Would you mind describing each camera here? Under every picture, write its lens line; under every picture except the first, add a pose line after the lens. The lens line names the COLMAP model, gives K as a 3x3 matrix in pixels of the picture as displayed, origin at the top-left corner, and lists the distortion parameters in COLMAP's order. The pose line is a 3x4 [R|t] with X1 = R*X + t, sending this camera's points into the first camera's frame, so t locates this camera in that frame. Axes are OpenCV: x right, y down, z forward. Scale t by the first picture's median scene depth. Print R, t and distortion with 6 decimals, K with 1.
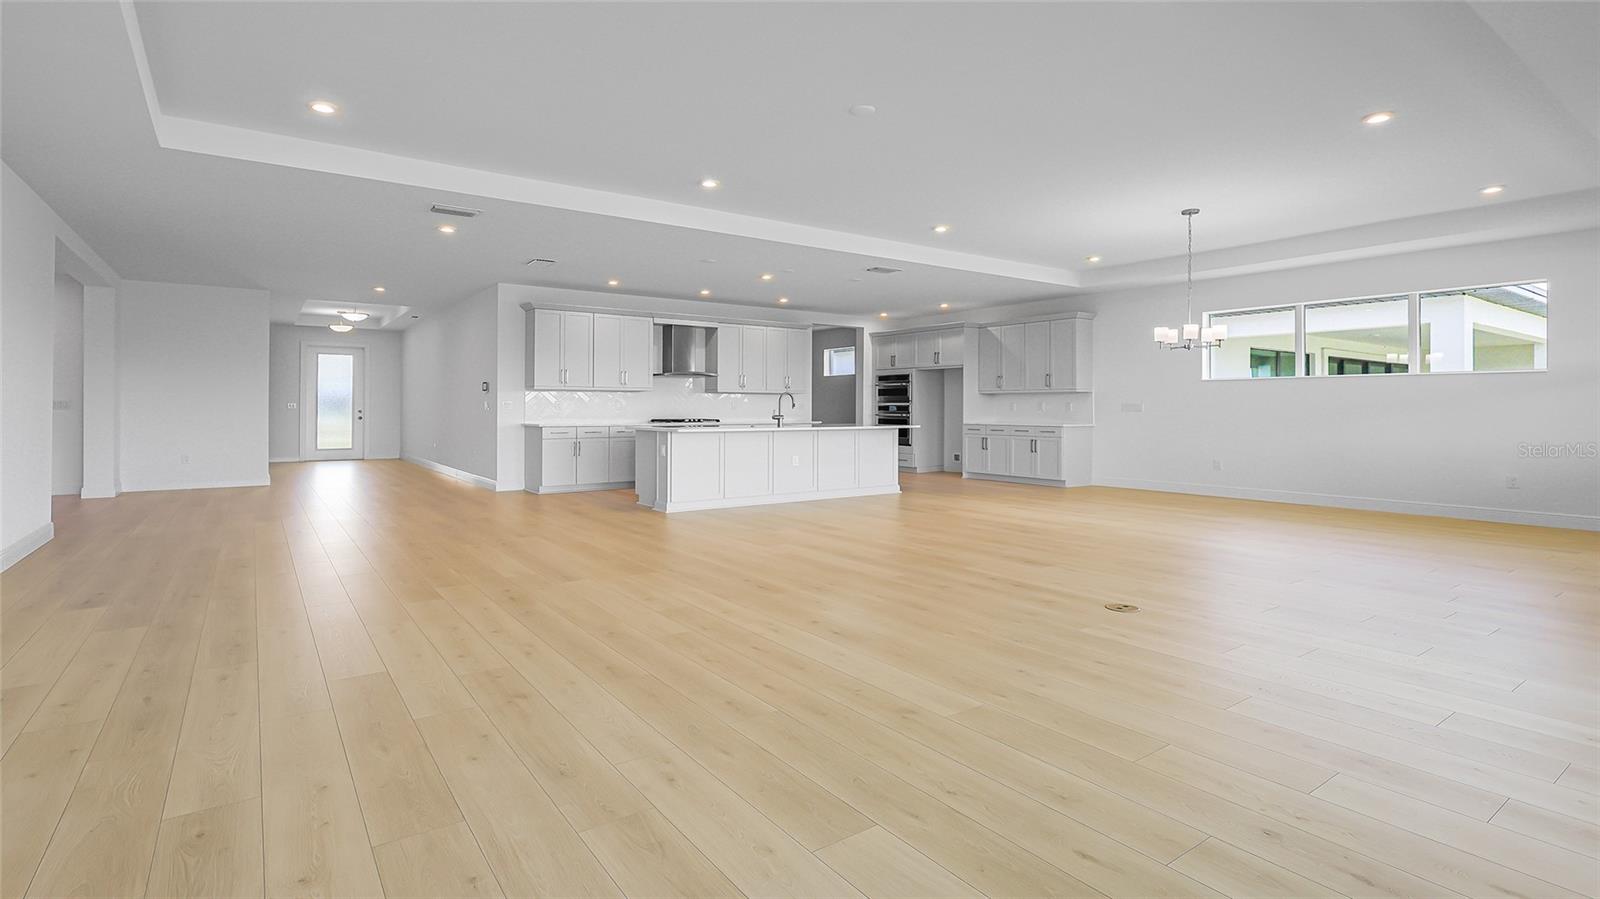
lens RADIAL K [[774.0, 0, 789.2], [0, 774.0, 399.6], [0, 0, 1]] dist [-0.006302, 0.001292]
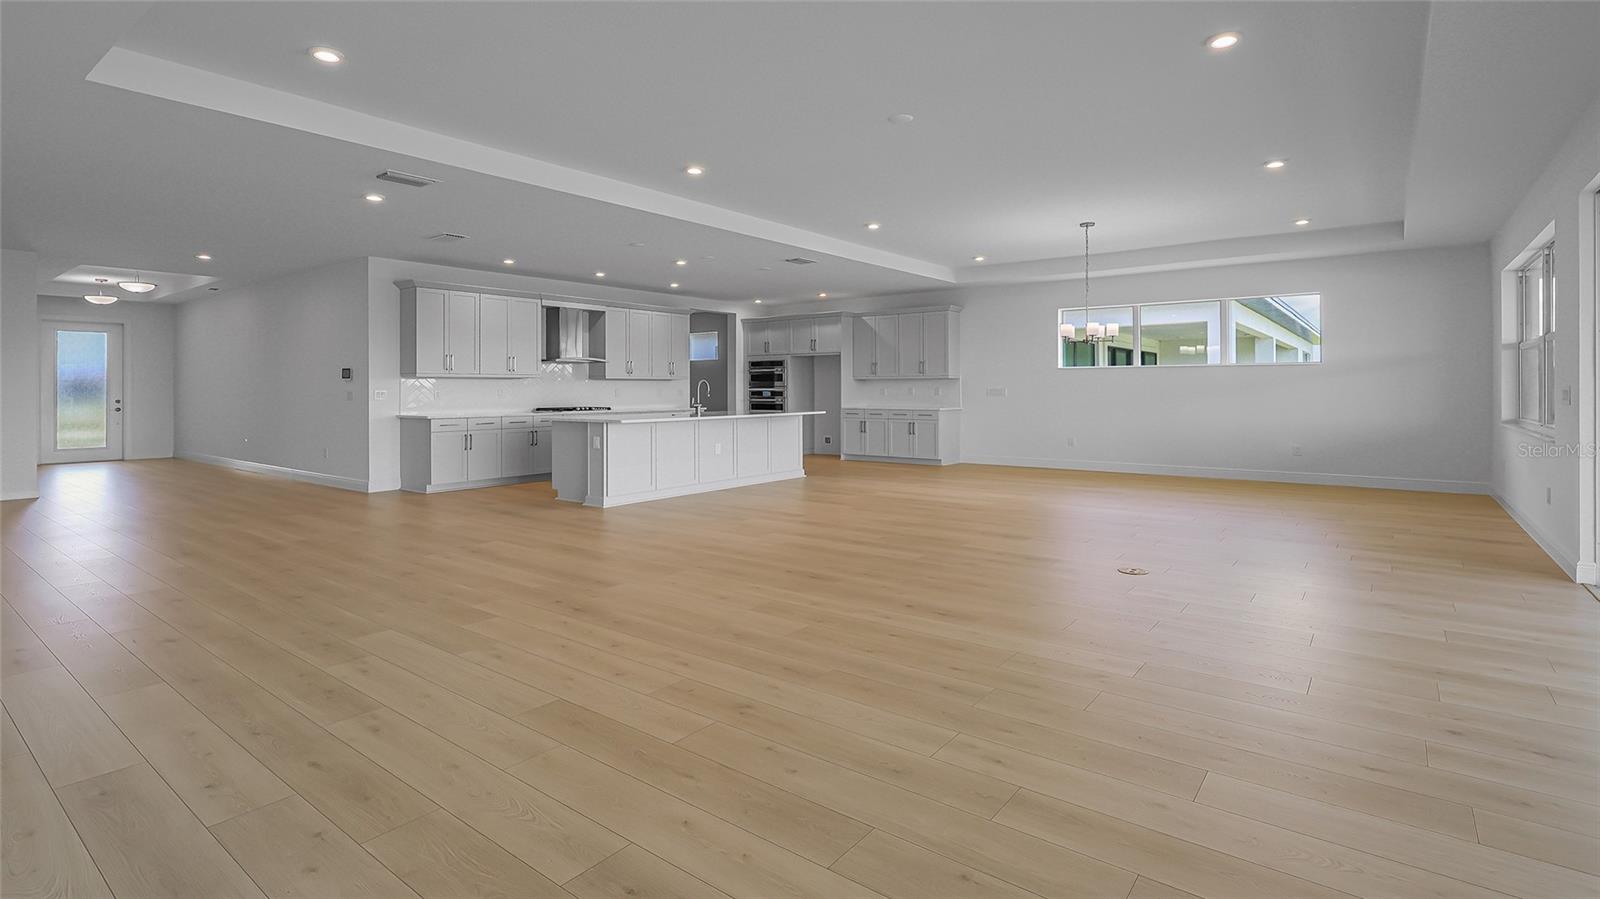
lens RADIAL K [[774.0, 0, 796.7], [0, 774.0, 380.4], [0, 0, 1]] dist [-0.006302, 0.001292]
pose [[0.956977, -0.002301, 0.290156, -0.146459], [0.002516, 0.999997, -0.000366, -0.006812], [-0.290154, 0.001080, 0.956979, 0.012373]]
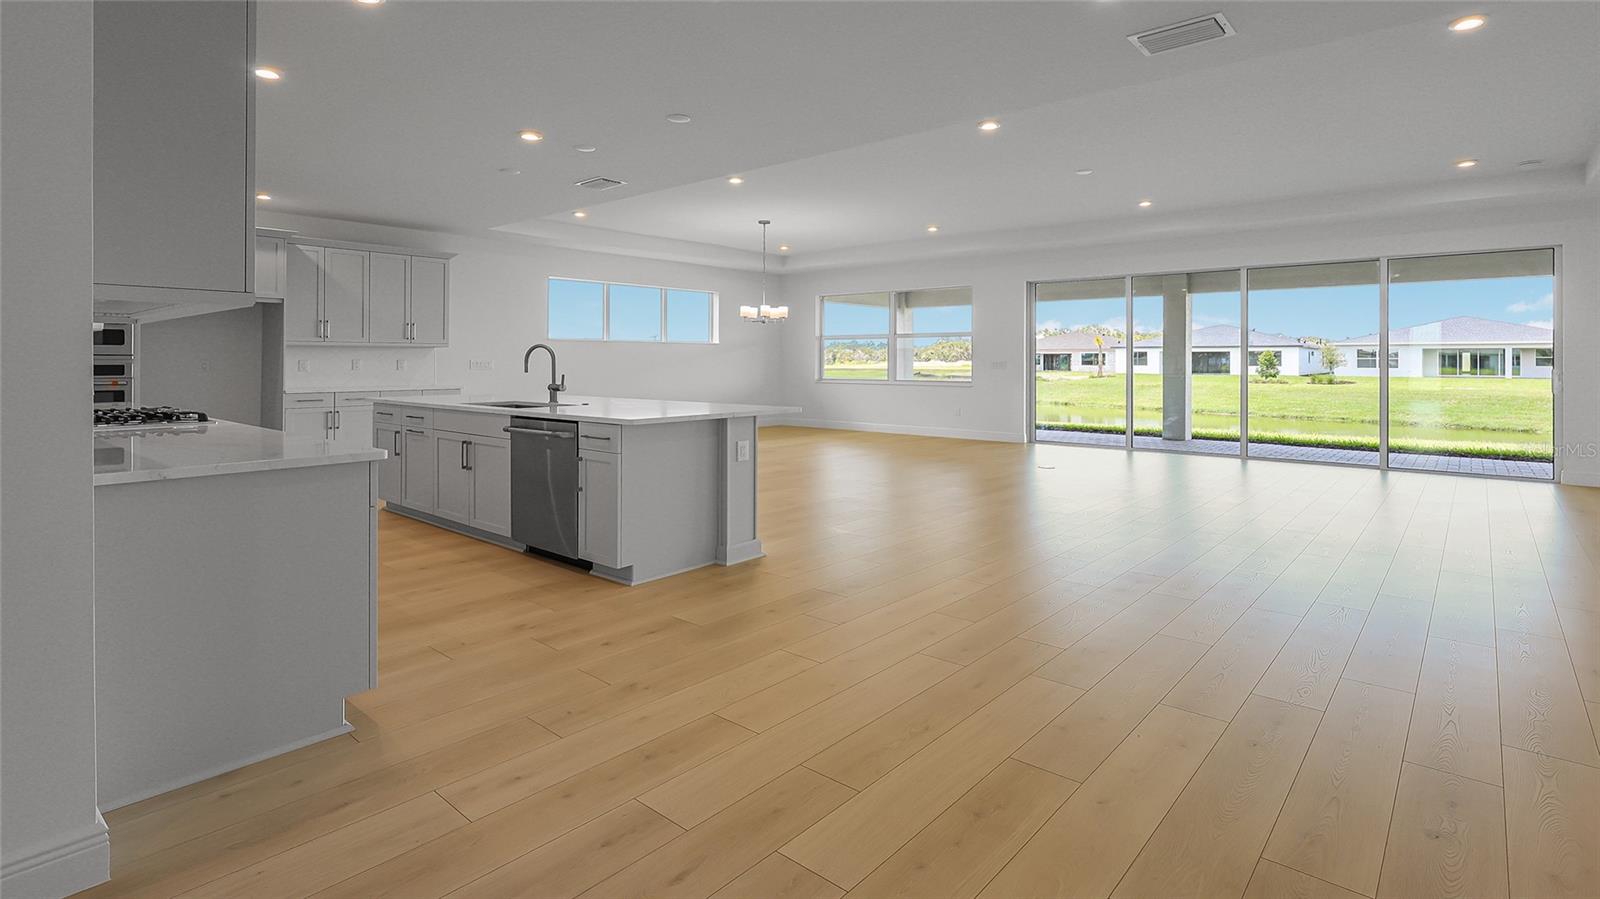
lens RADIAL K [[774.0, 0, 802.7], [0, 774.0, 409.3], [0, 0, 1]] dist [-0.006302, 0.001292]
pose [[-0.238747, -0.062670, 0.969057, -0.518487], [-0.014749, 0.998034, 0.060910, 0.000184], [-0.970970, 0.000250, -0.239202, 0.790661]]
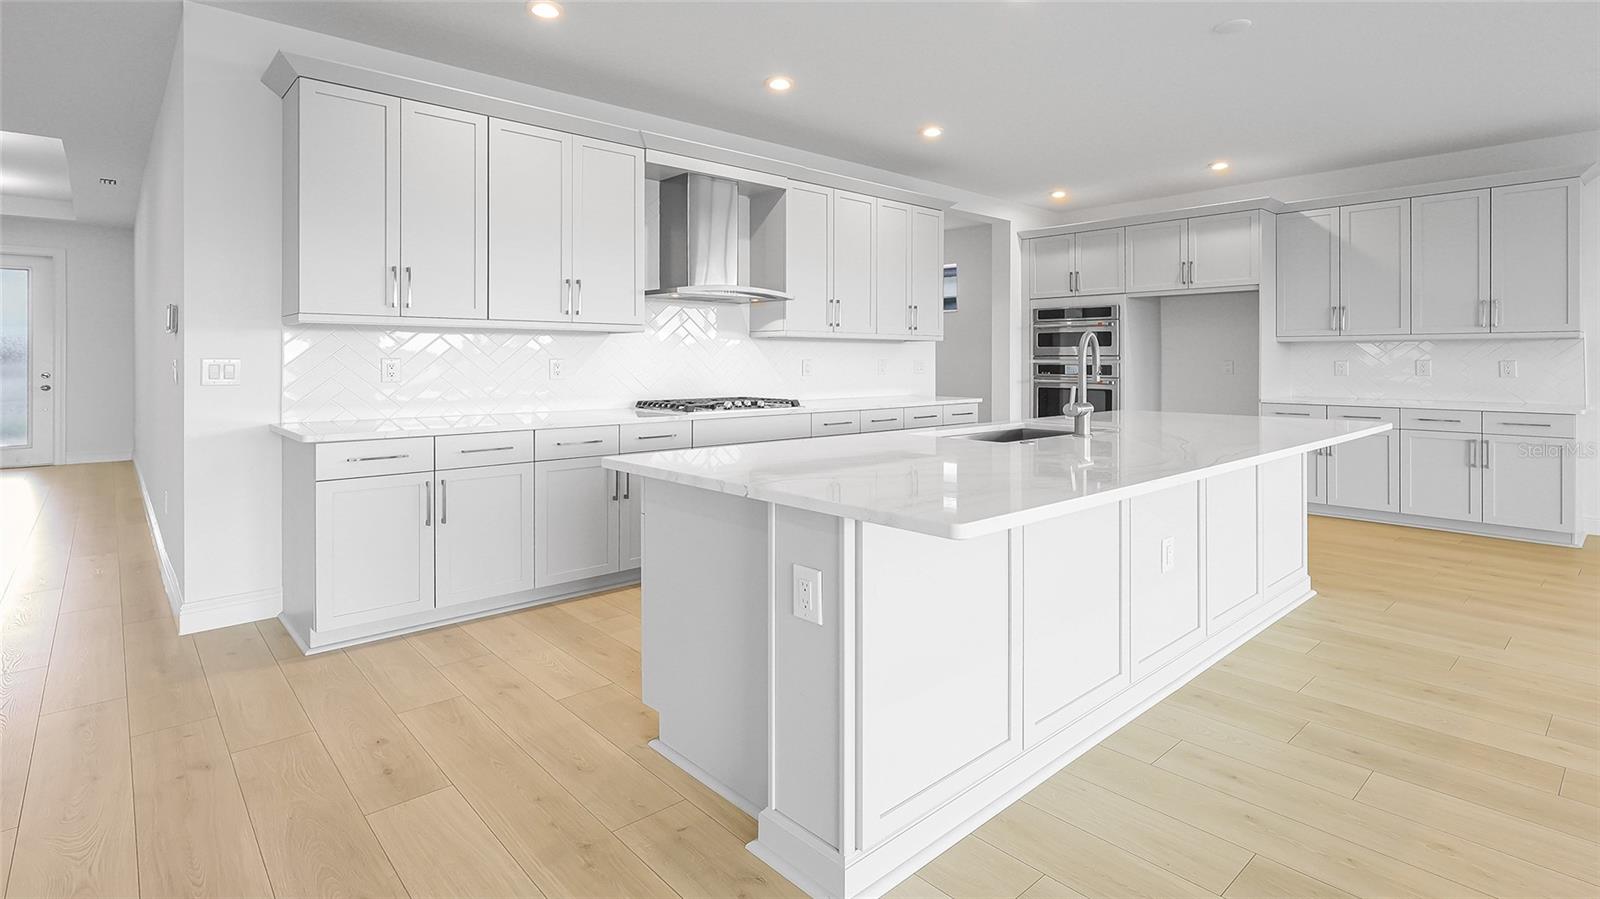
lens RADIAL K [[774.0, 0, 801.7], [0, 774.0, 372.7], [0, 0, 1]] dist [-0.006302, 0.001292]
pose [[0.993563, -0.003345, 0.113230, -0.135972], [0.000343, 0.999648, 0.026521, -0.000928], [-0.113279, -0.026311, 0.993215, 0.570031]]
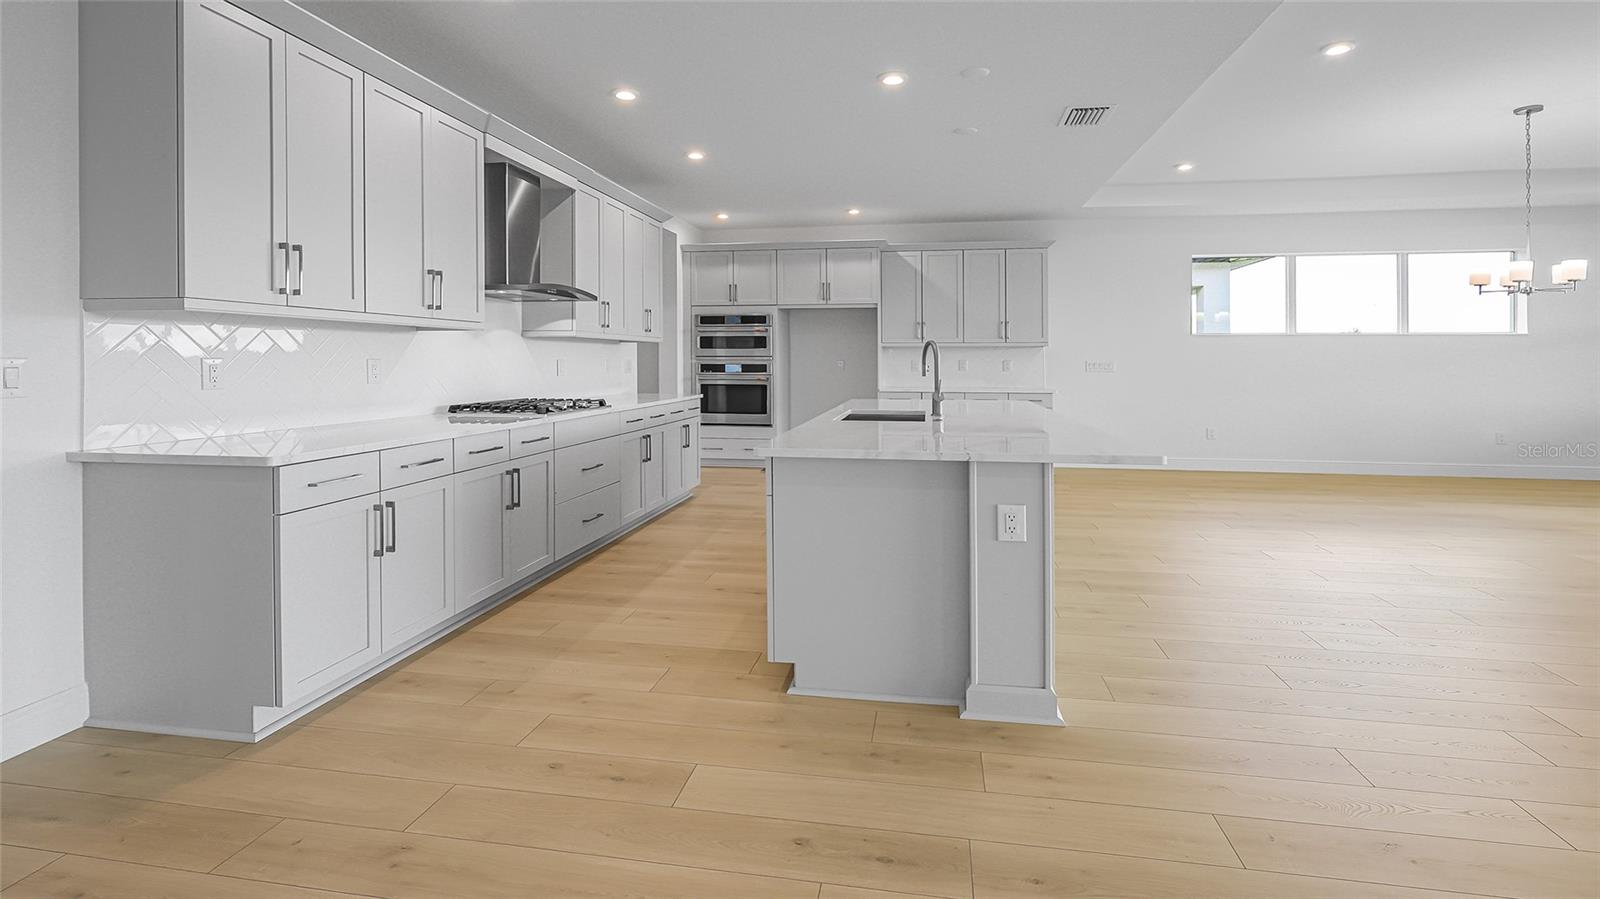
lens RADIAL K [[774.0, 0, 793.4], [0, 774.0, 368.7], [0, 0, 1]] dist [-0.006302, 0.001292]
pose [[0.716366, -0.008293, 0.697675, -0.317321], [-0.008150, 0.999762, 0.020253, -0.001502], [-0.697677, -0.020195, 0.716128, 0.605773]]
